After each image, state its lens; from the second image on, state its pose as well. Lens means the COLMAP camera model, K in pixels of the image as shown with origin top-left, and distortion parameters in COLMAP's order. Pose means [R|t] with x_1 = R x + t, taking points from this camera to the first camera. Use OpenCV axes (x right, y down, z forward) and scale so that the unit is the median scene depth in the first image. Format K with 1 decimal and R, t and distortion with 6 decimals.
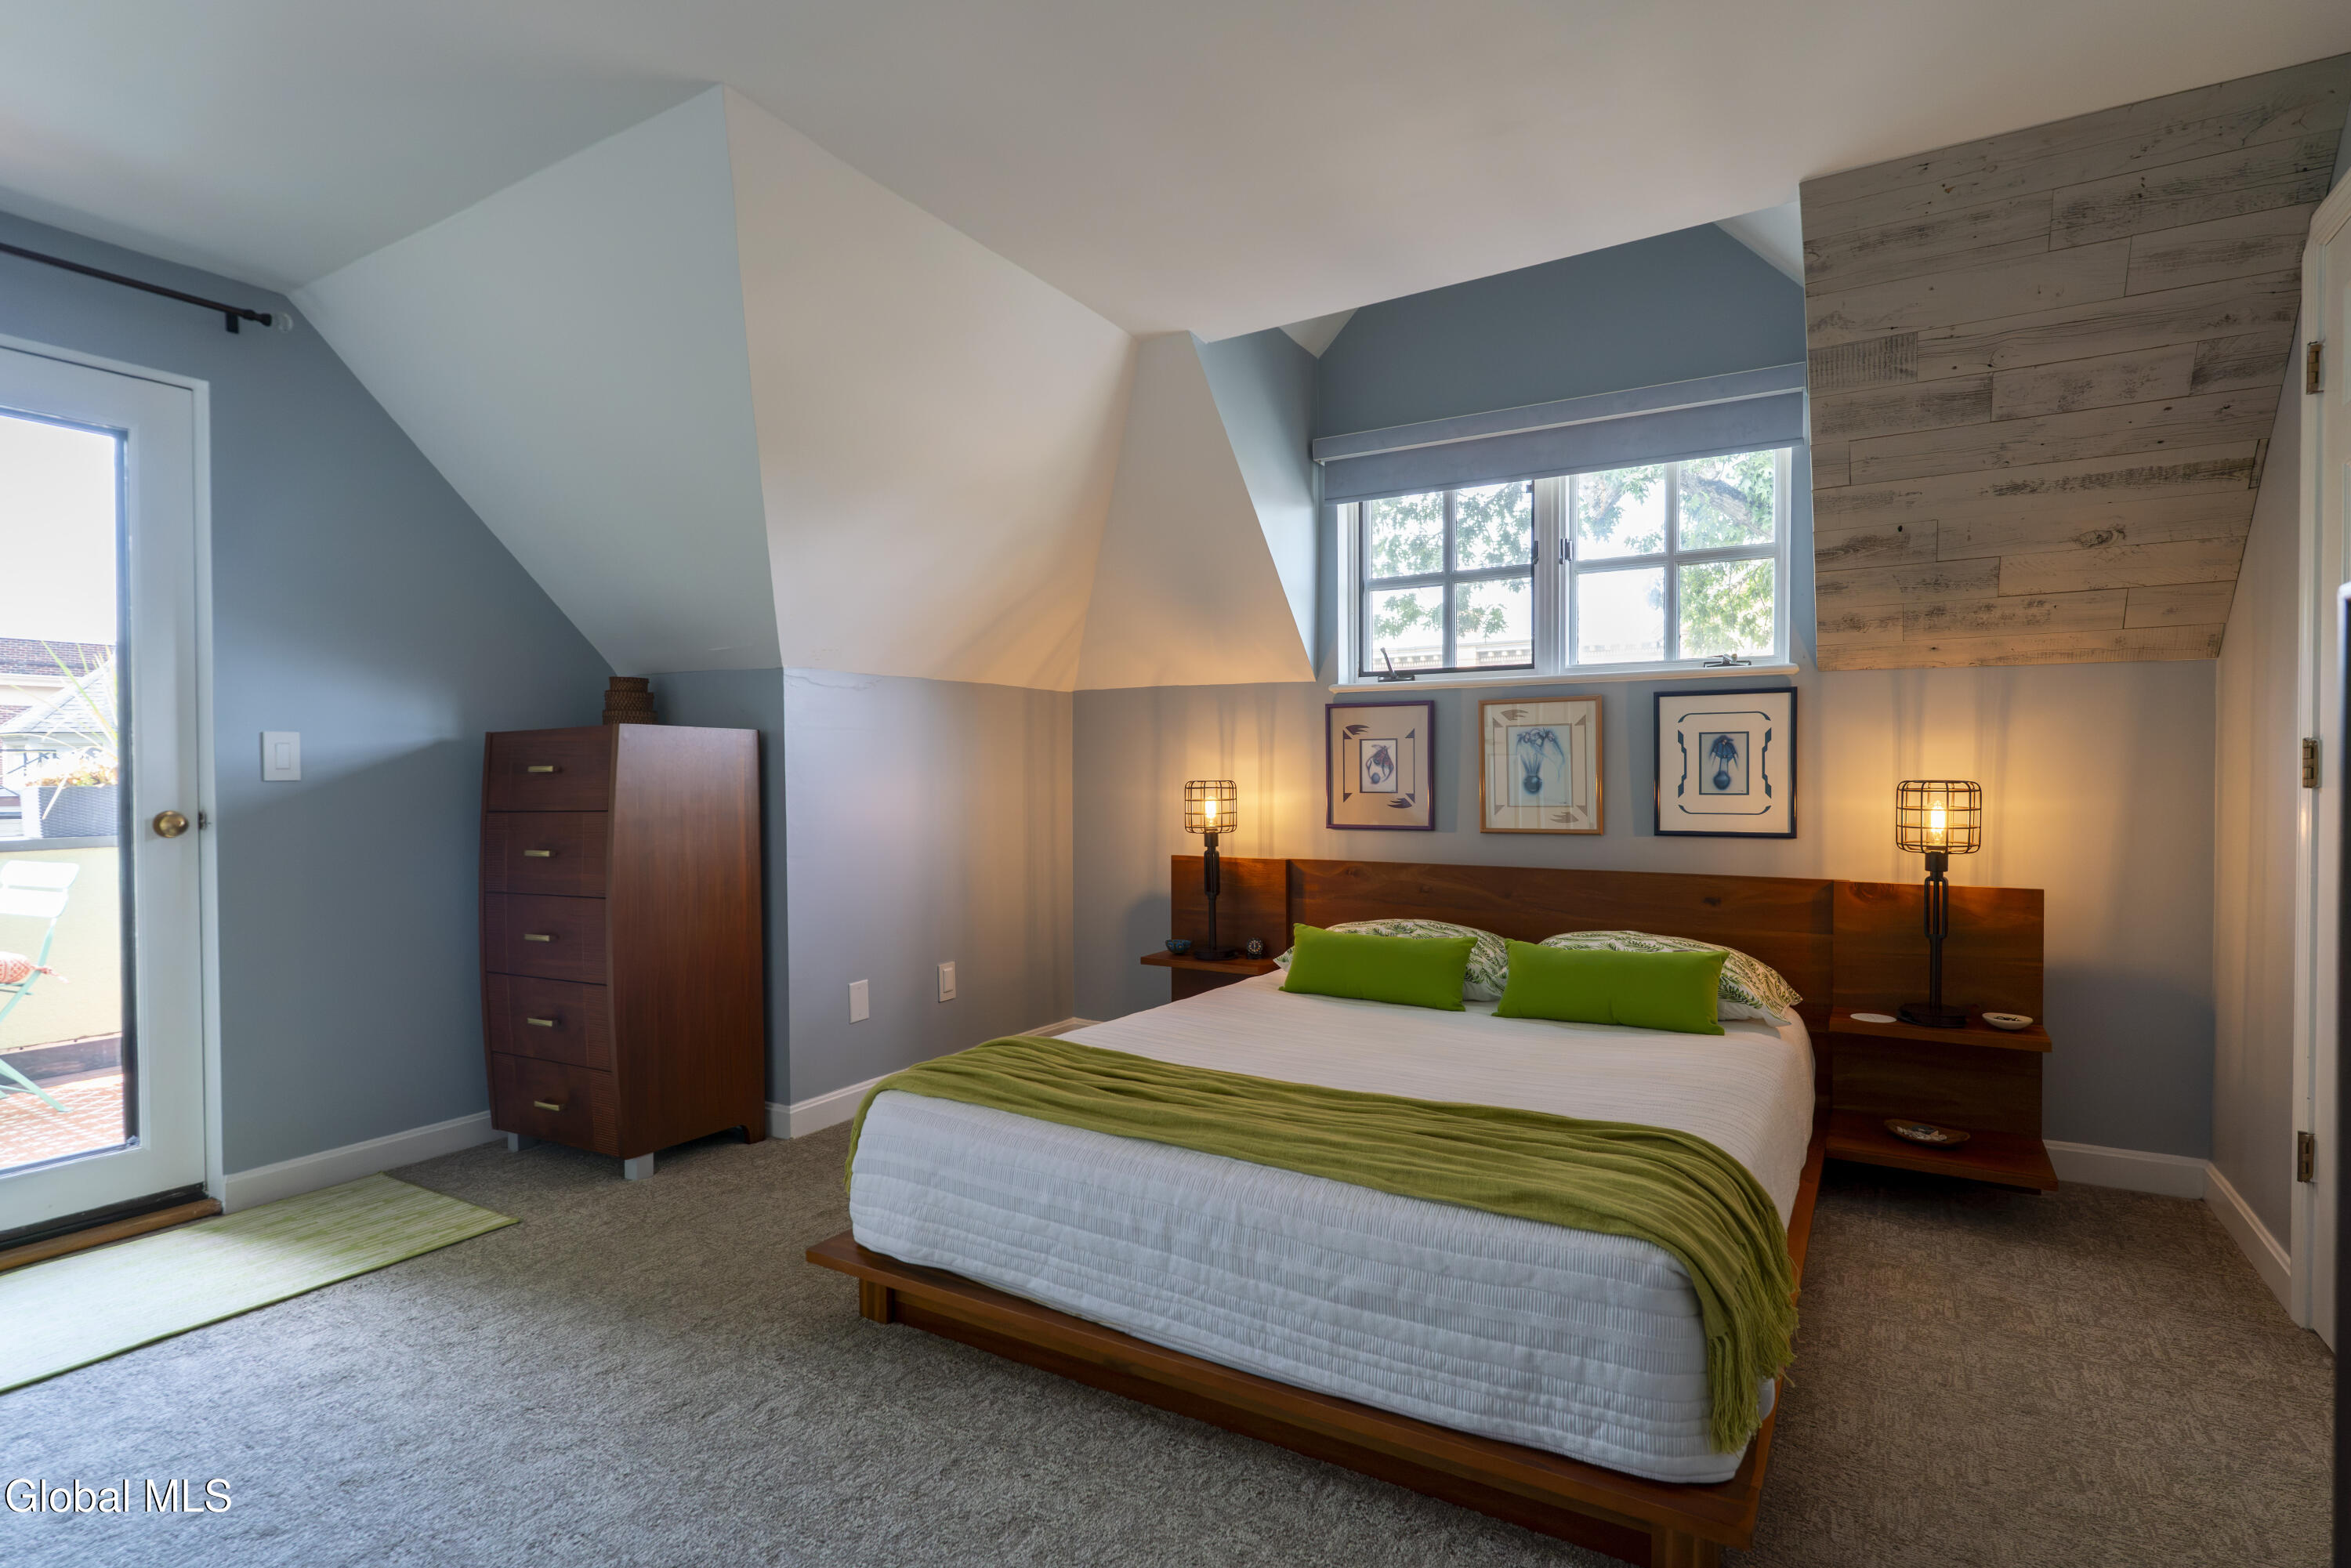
lens RADIAL K [[1189.2, 0, 1175.5], [0, 1189.2, 784.0], [0, 0, 1]] dist [0.000793, 0.001379]
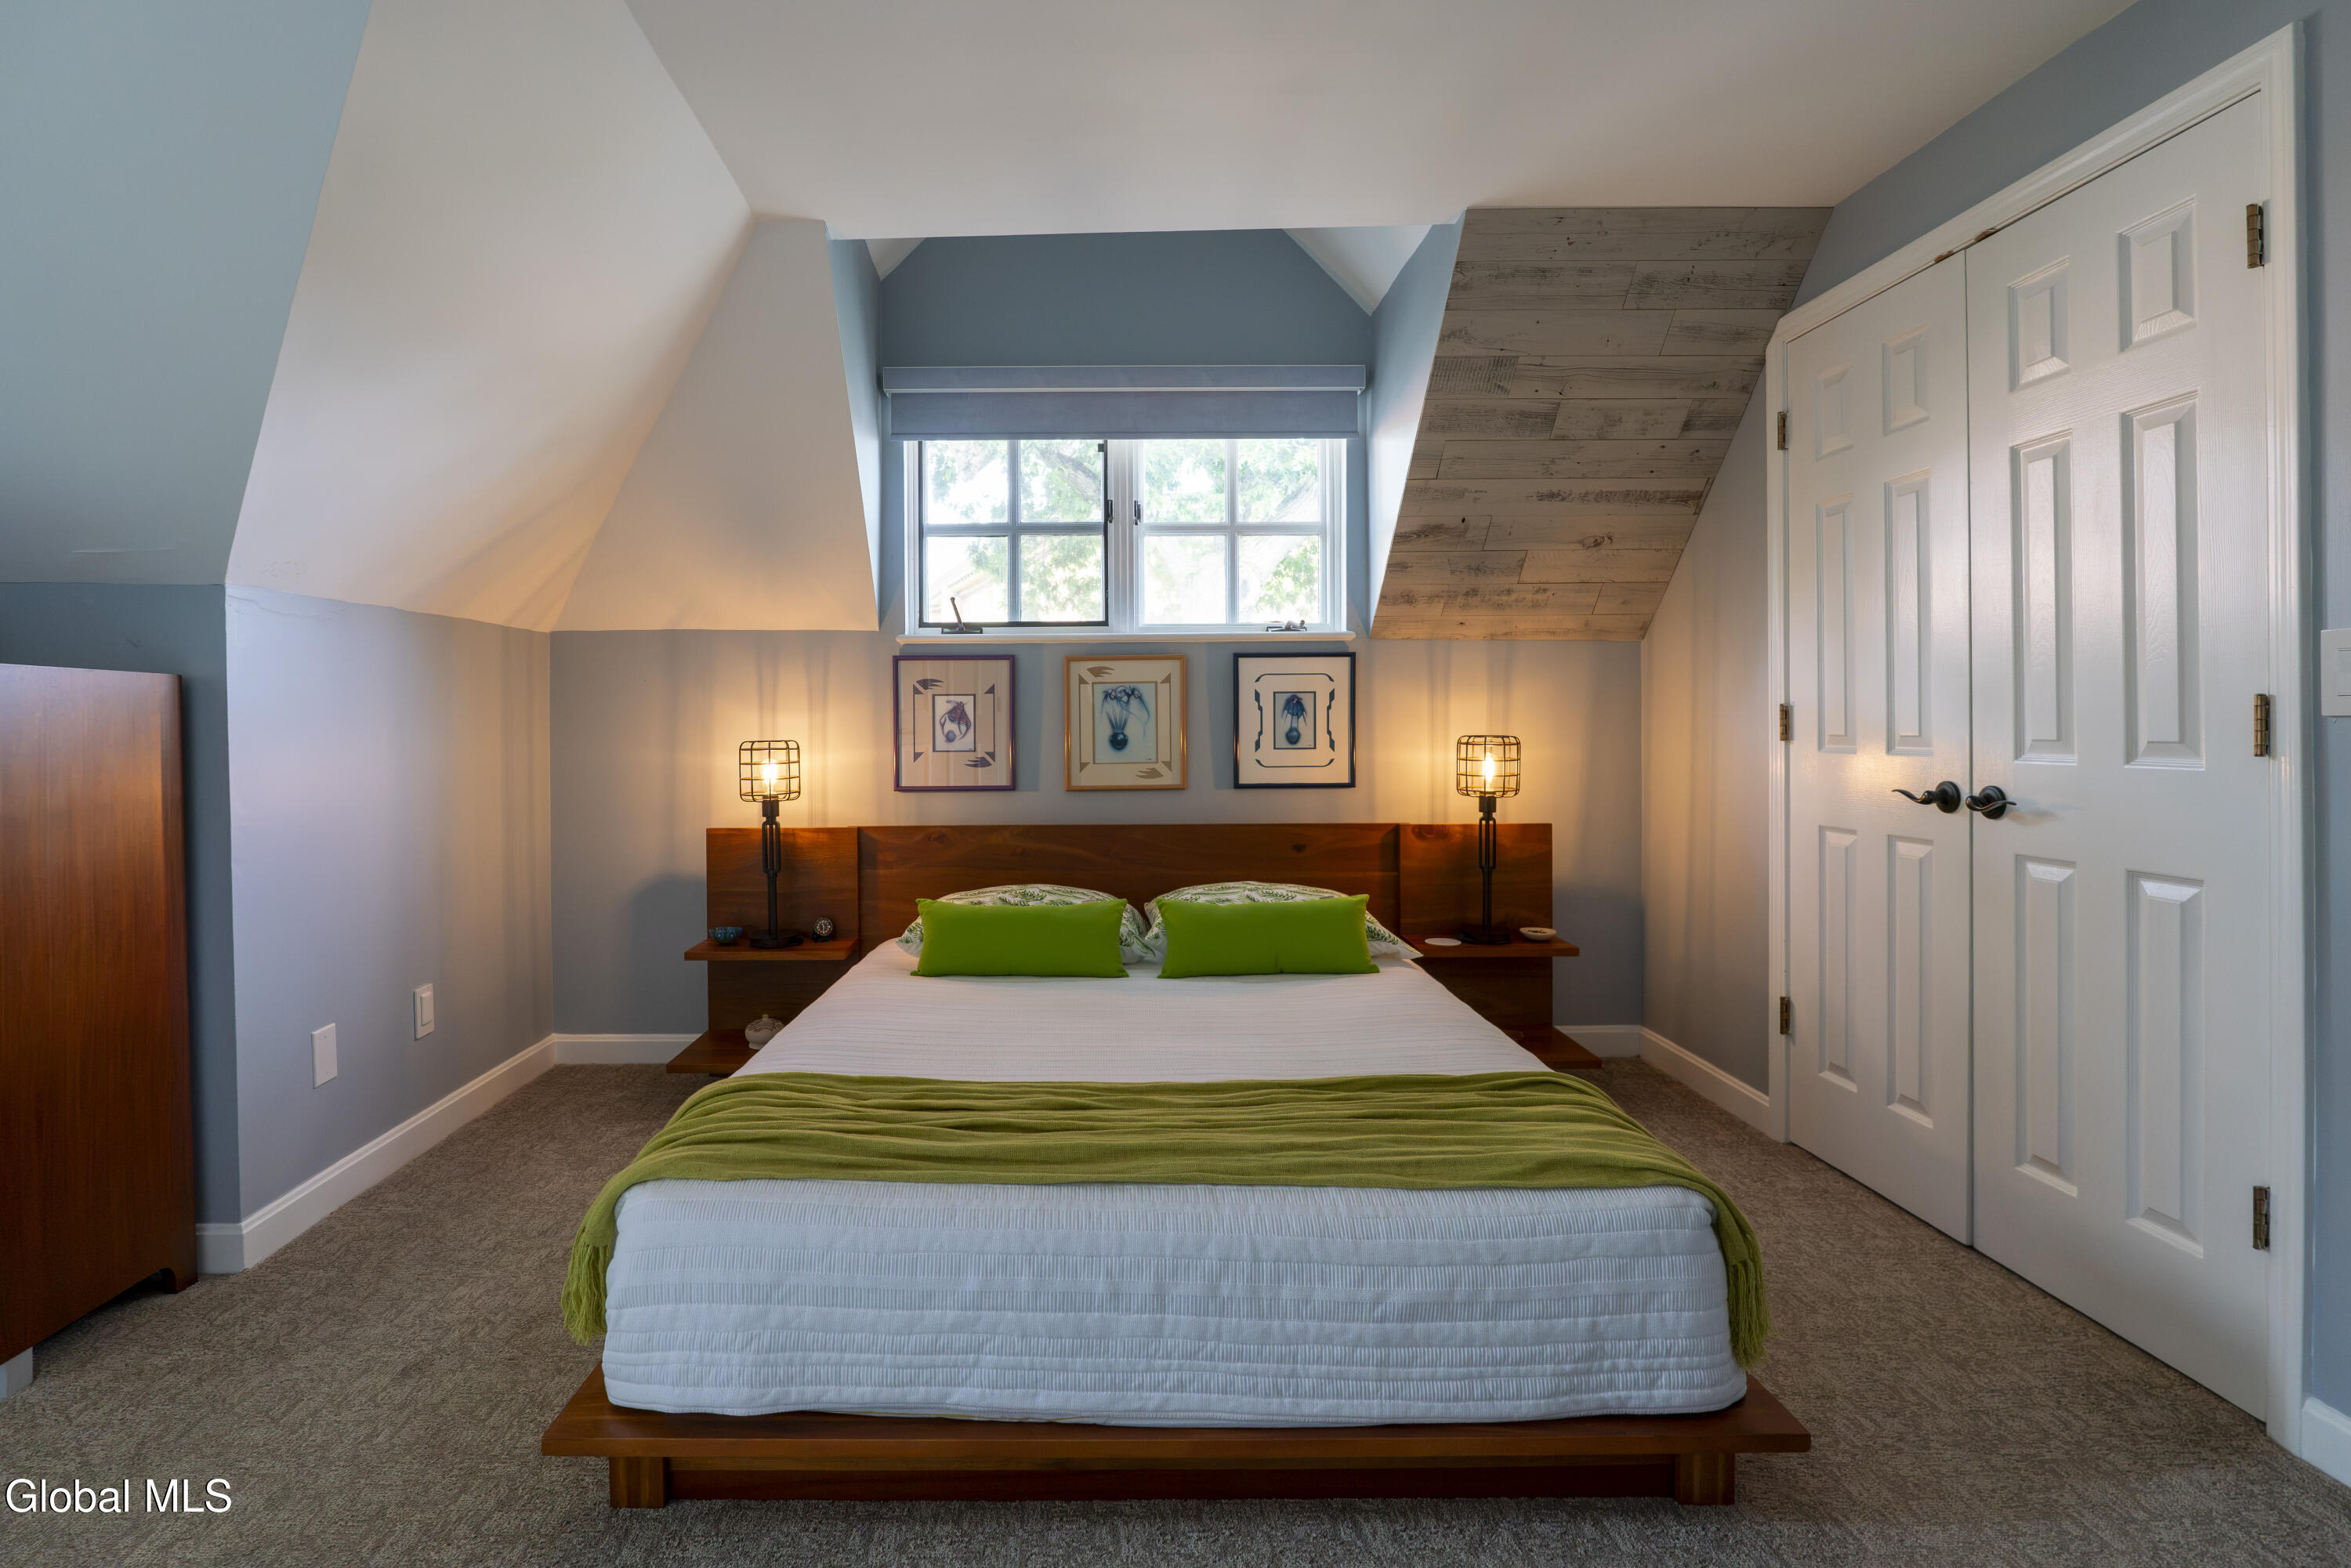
lens RADIAL K [[1189.1, 0, 1172.0], [0, 1189.1, 714.8], [0, 0, 1]] dist [-0.015942, 0.000370]
pose [[0.855155, 0.000418, 0.518373, -0.239141], [0.008956, 0.999838, -0.015583, -0.007850], [-0.518296, 0.017968, 0.855013, 0.152726]]
